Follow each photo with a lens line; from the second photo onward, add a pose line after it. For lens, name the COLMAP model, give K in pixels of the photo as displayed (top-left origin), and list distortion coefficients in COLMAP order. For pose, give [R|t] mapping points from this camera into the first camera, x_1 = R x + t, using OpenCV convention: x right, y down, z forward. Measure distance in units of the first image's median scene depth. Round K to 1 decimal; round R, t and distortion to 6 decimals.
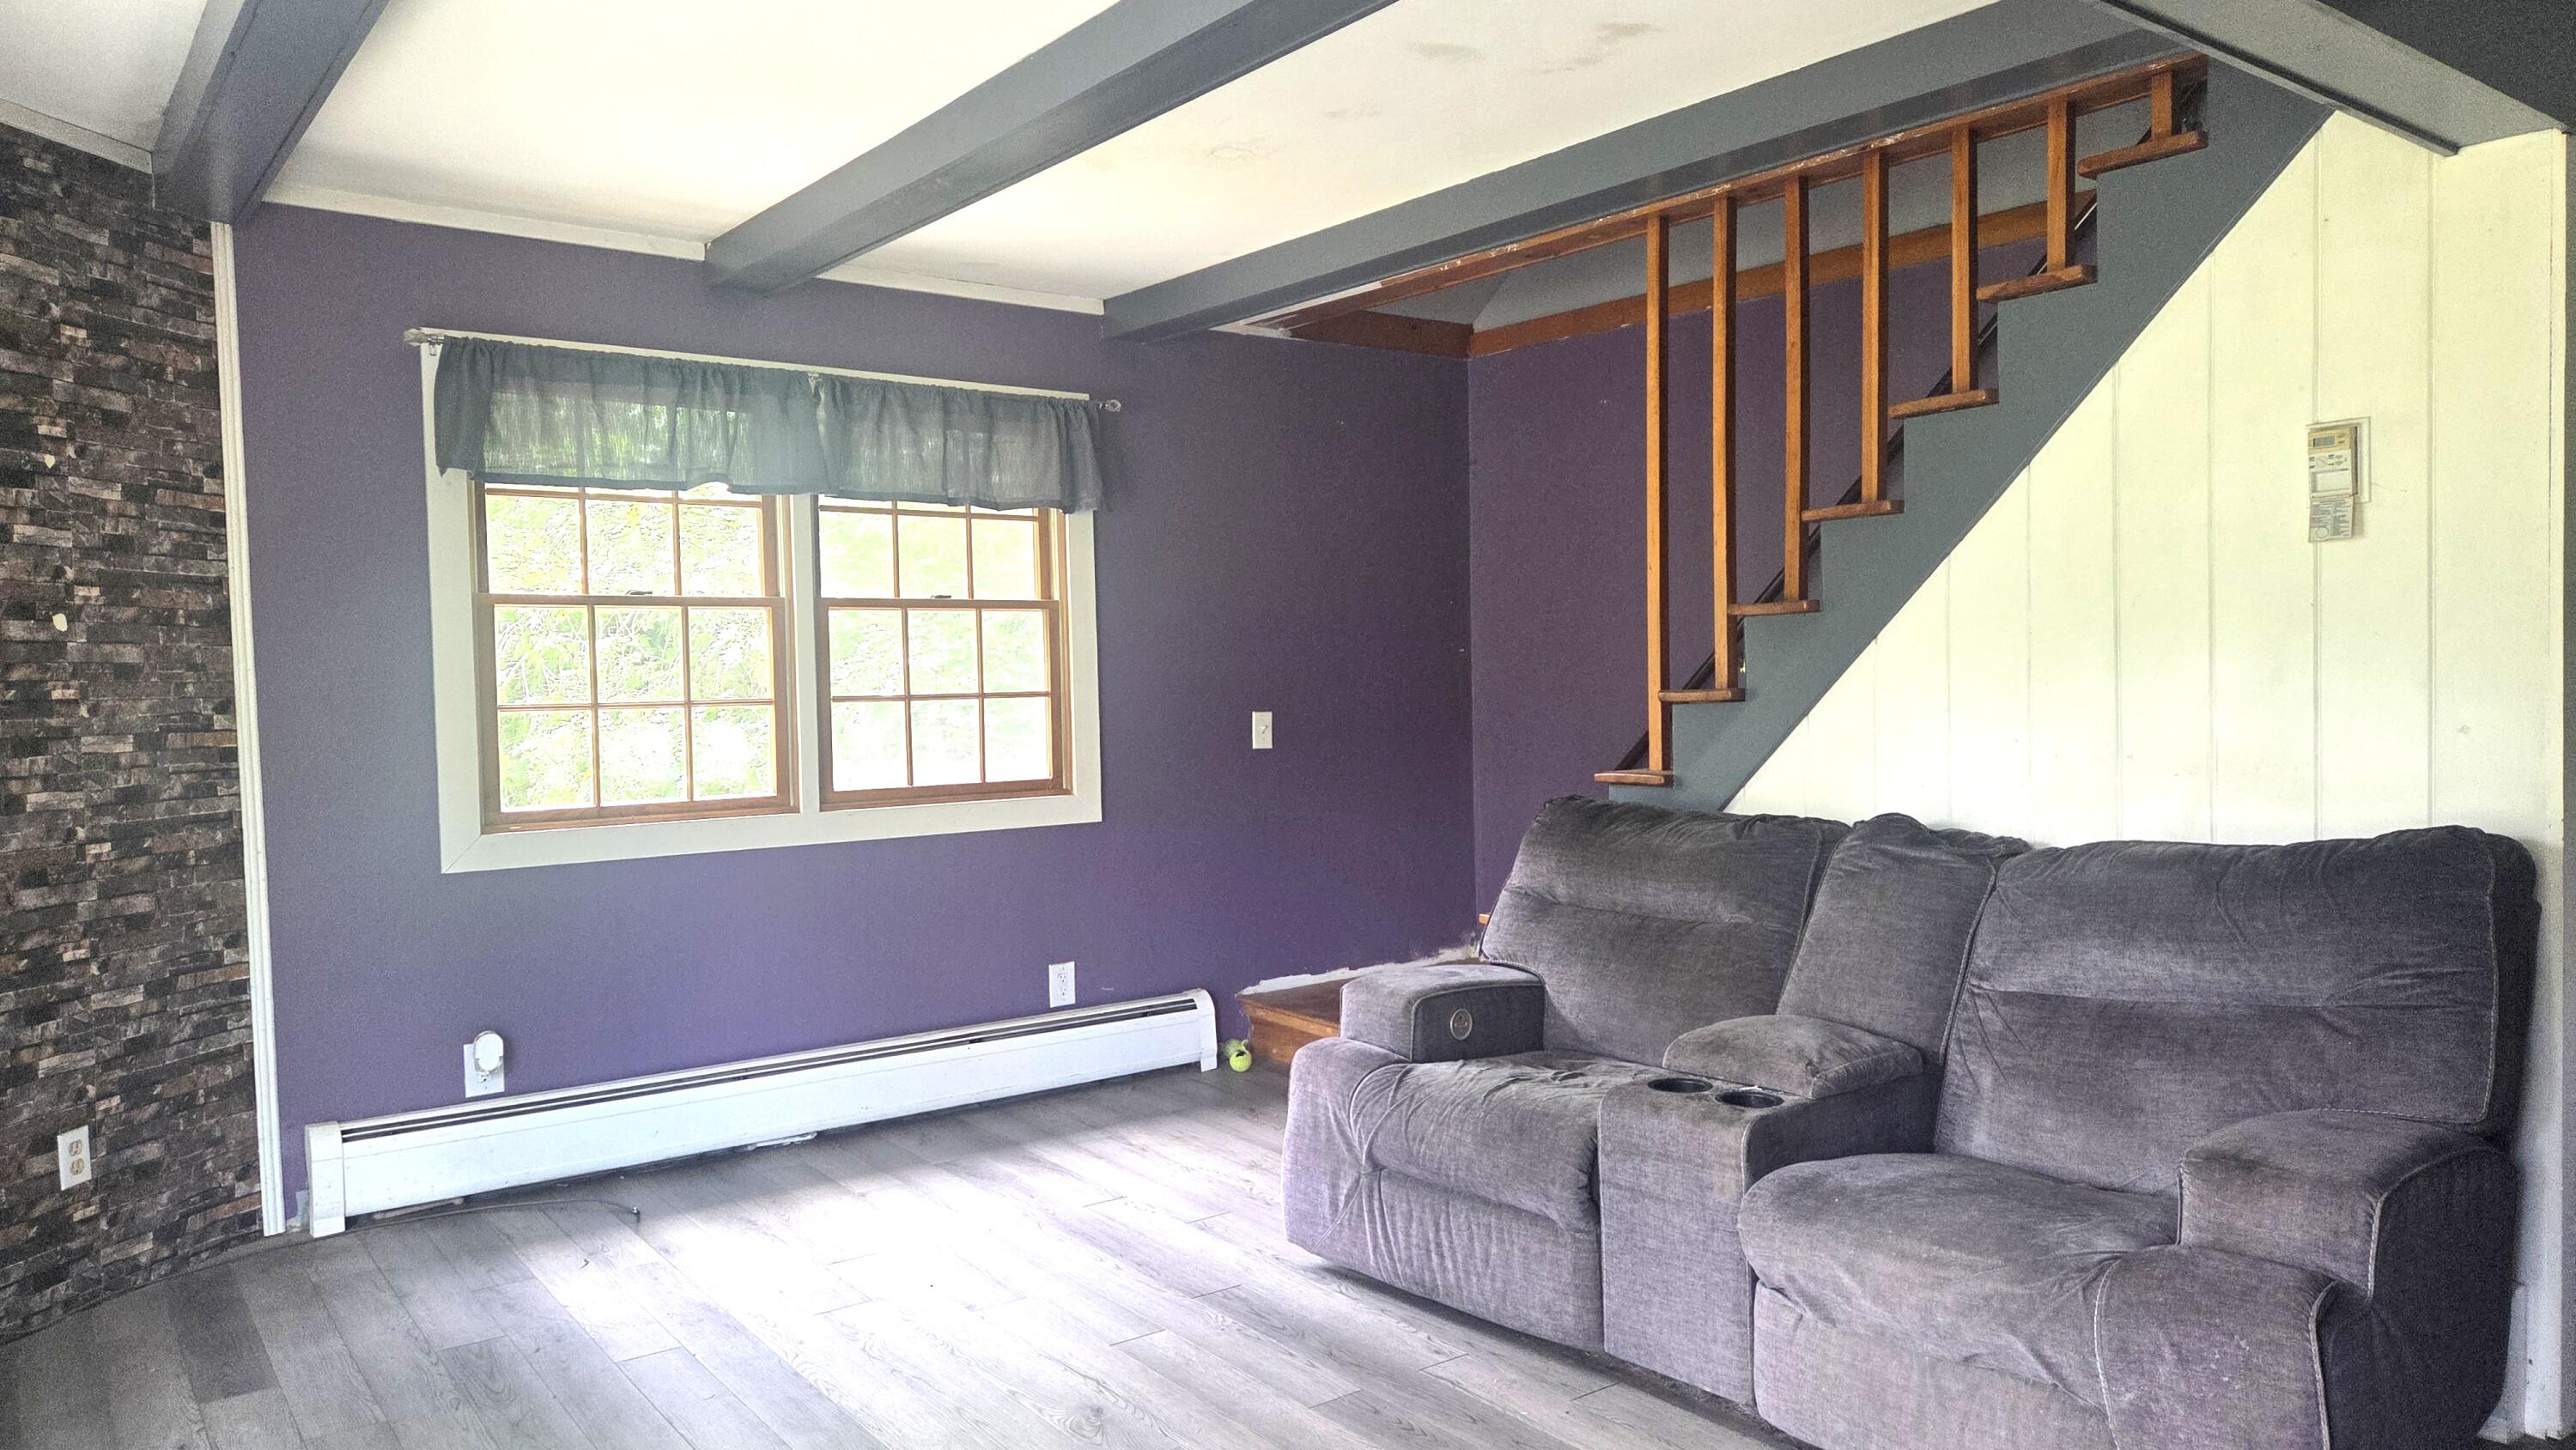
lens RADIAL K [[1709.0, 0, 1278.7], [0, 1709.0, 708.3], [0, 0, 1]] dist [0.083251, -0.078546]
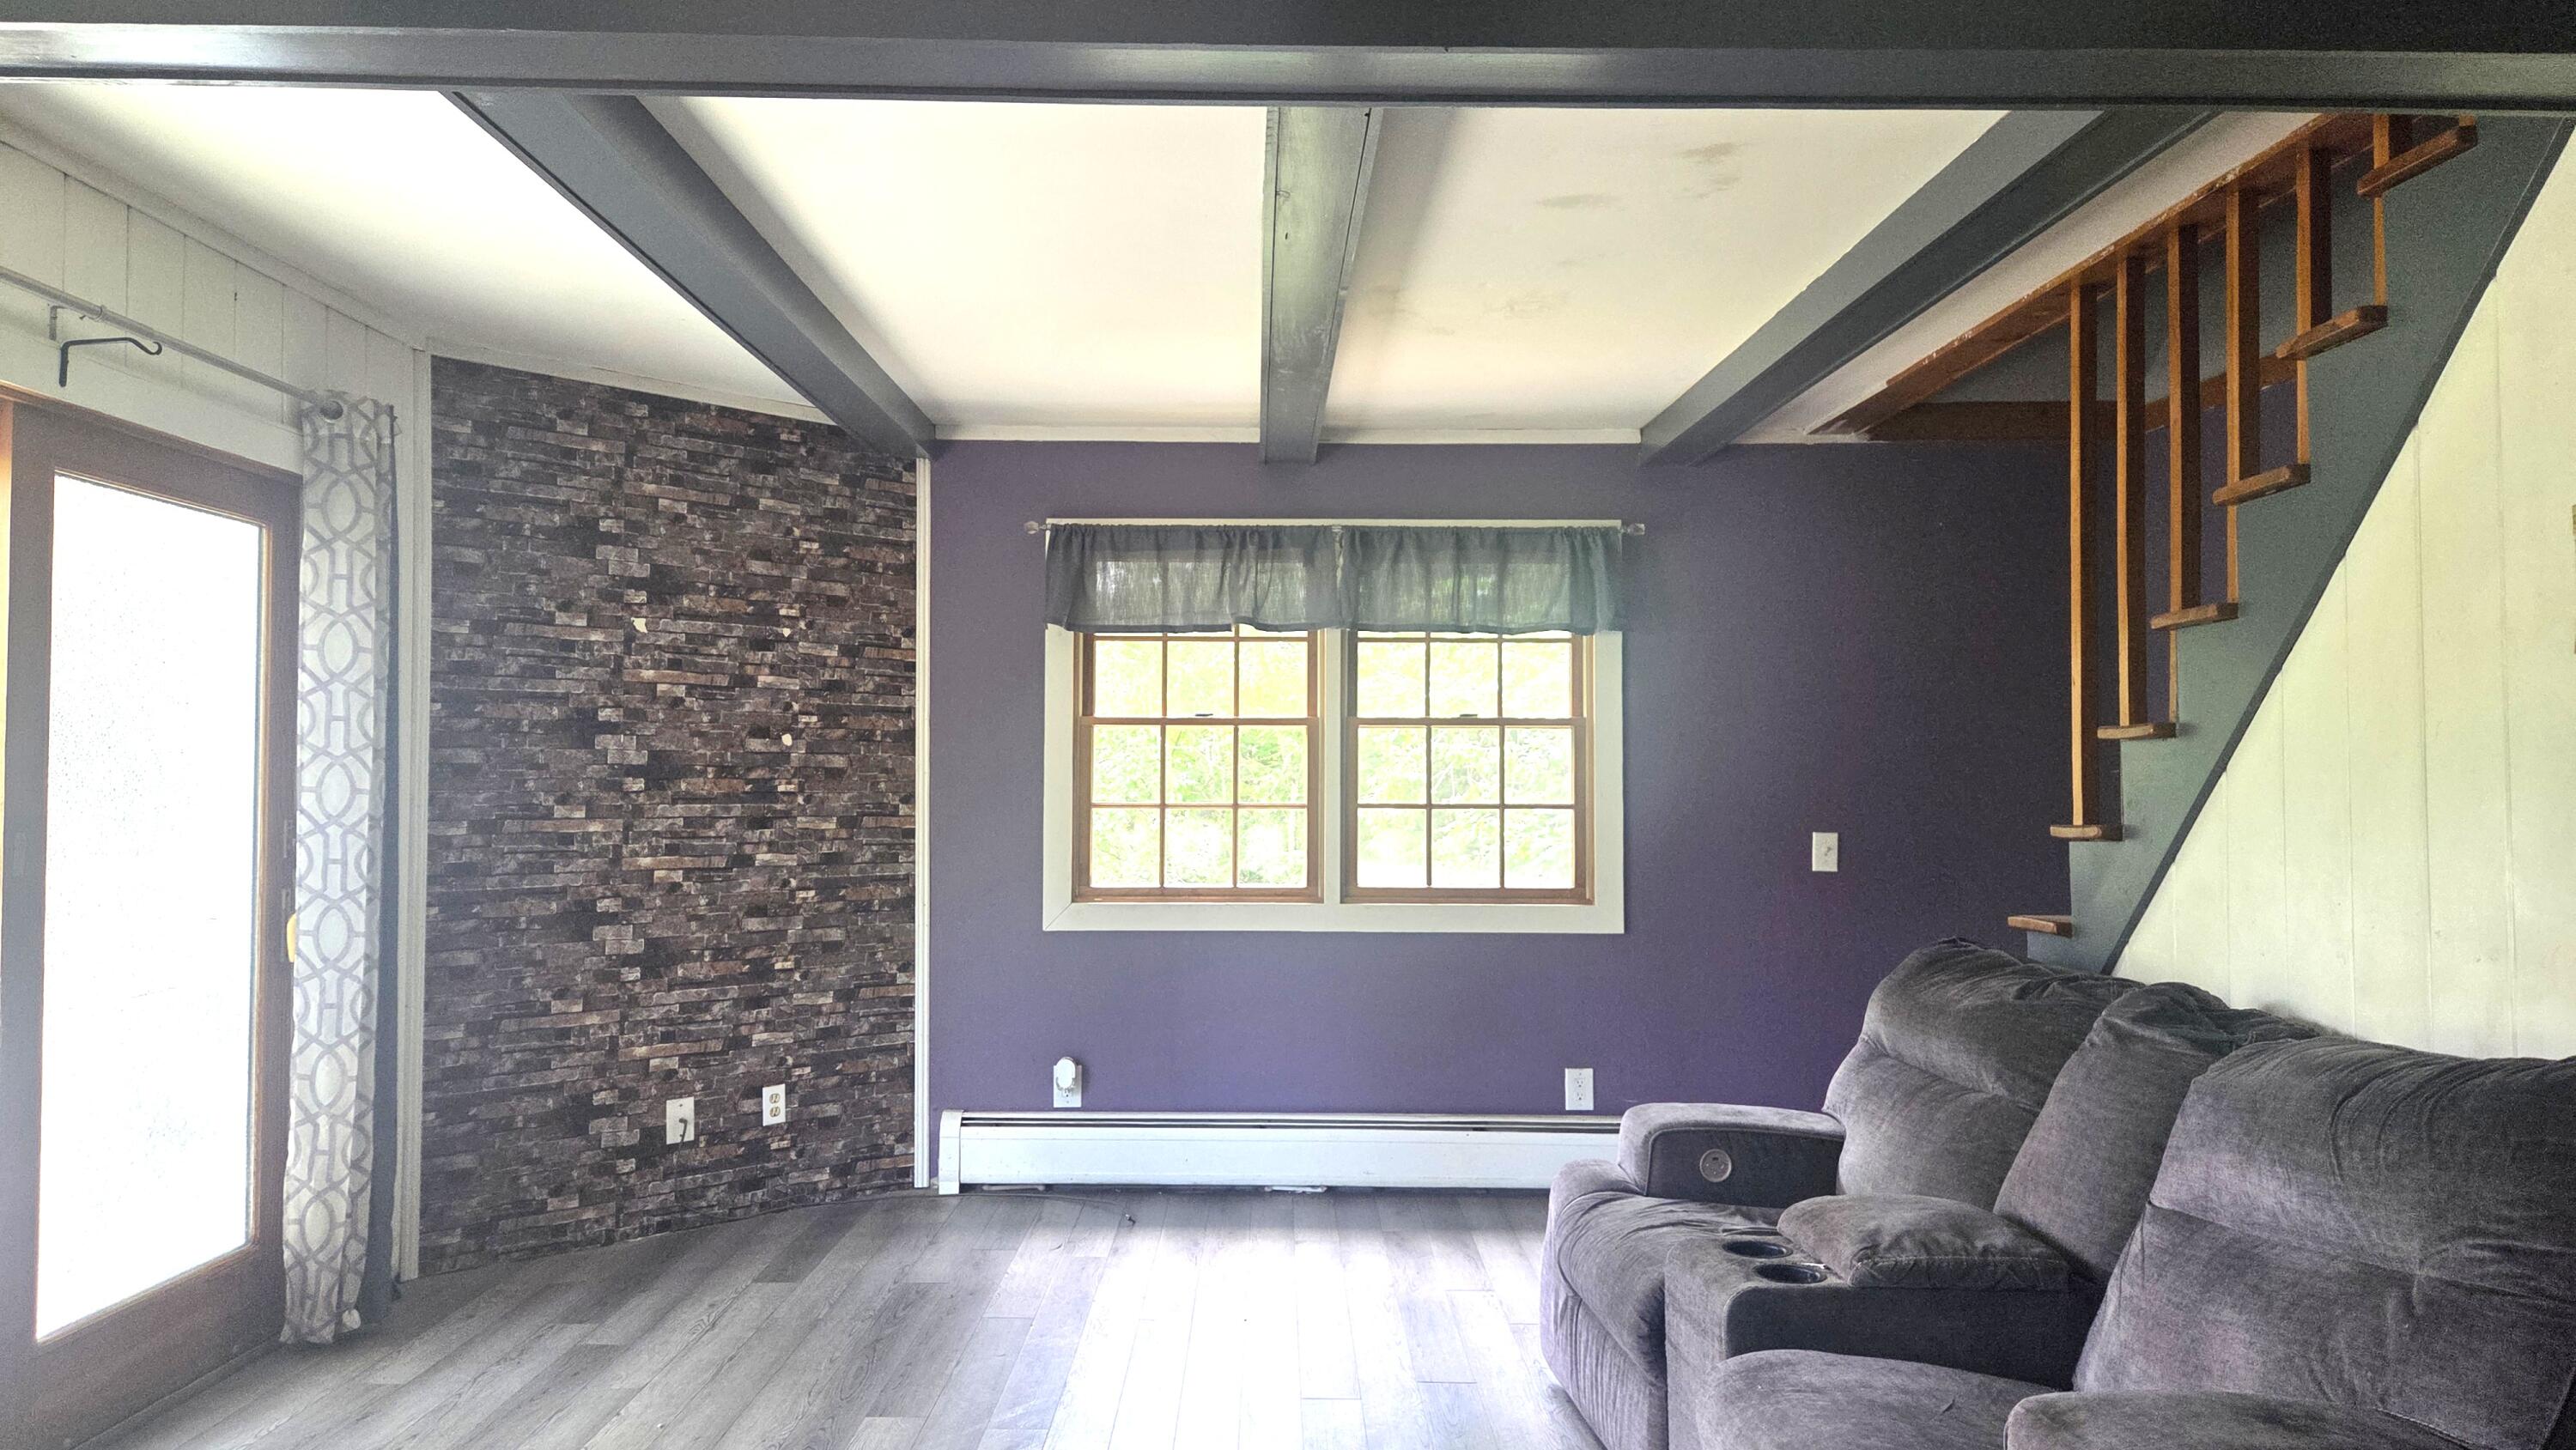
lens RADIAL K [[1709.0, 0, 1278.7], [0, 1709.0, 708.3], [0, 0, 1]] dist [0.083251, -0.078546]
pose [[0.802000, -0.005113, -0.597302, 0.470721], [-0.031160, 0.998244, -0.050383, -0.013848], [0.596510, 0.059019, 0.800432, 0.066545]]
